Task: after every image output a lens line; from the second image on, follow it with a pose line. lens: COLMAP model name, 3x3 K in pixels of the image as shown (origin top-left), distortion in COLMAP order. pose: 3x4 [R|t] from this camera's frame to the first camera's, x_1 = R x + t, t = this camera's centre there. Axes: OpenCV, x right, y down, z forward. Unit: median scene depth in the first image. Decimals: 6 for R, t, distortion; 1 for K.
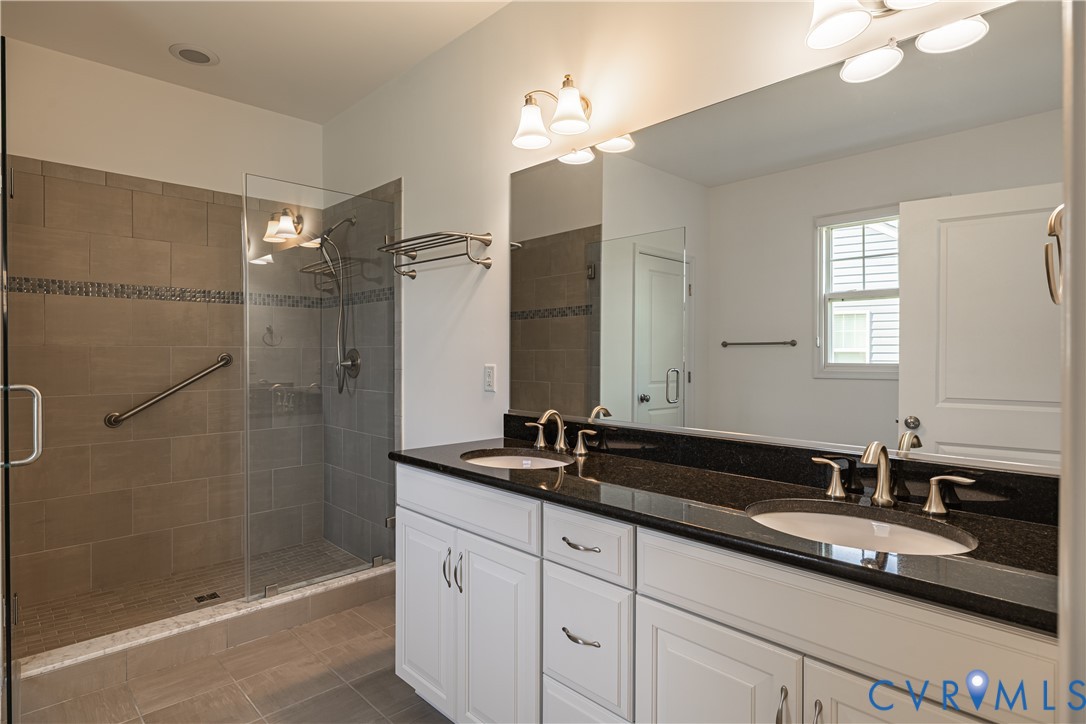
lens RADIAL K [[589.3, 0, 545.7], [0, 589.3, 358.6], [0, 0, 1]] dist [0.008574, -0.001111]
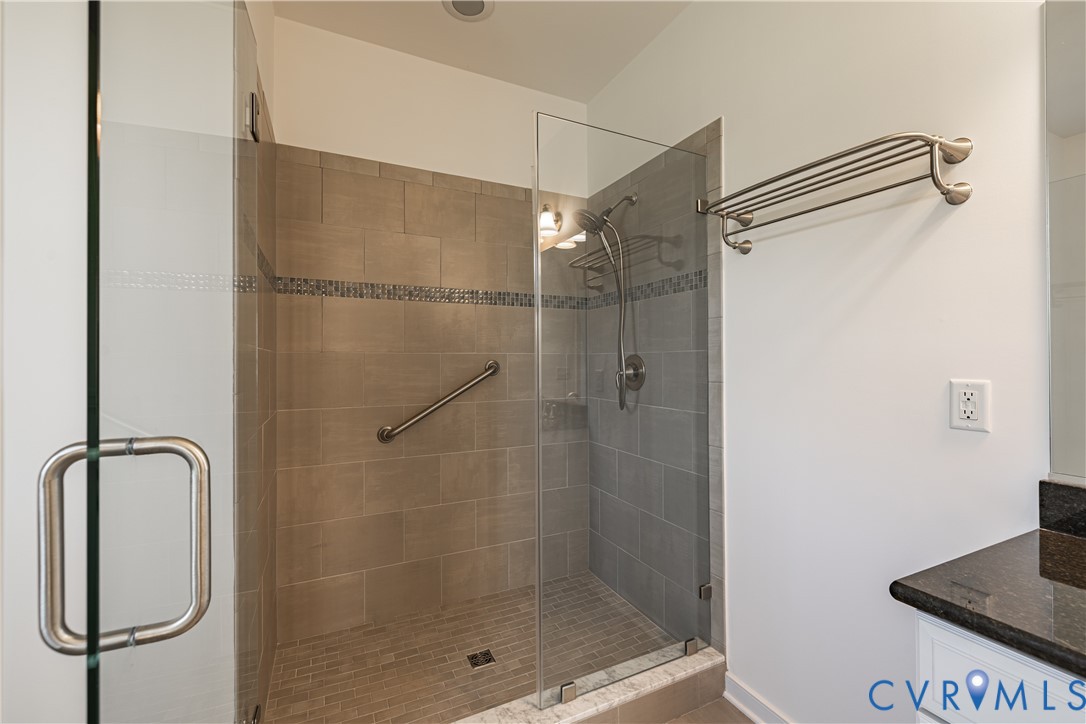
lens RADIAL K [[454.5, 0, 547.7], [0, 454.5, 360.7], [0, 0, 1]] dist [0.002156, -0.000405]
pose [[0.952591, -0.002737, -0.304243, -0.270304], [0.000495, 0.999972, -0.007449, -0.003695], [0.304255, 0.006945, 0.952565, 0.394220]]
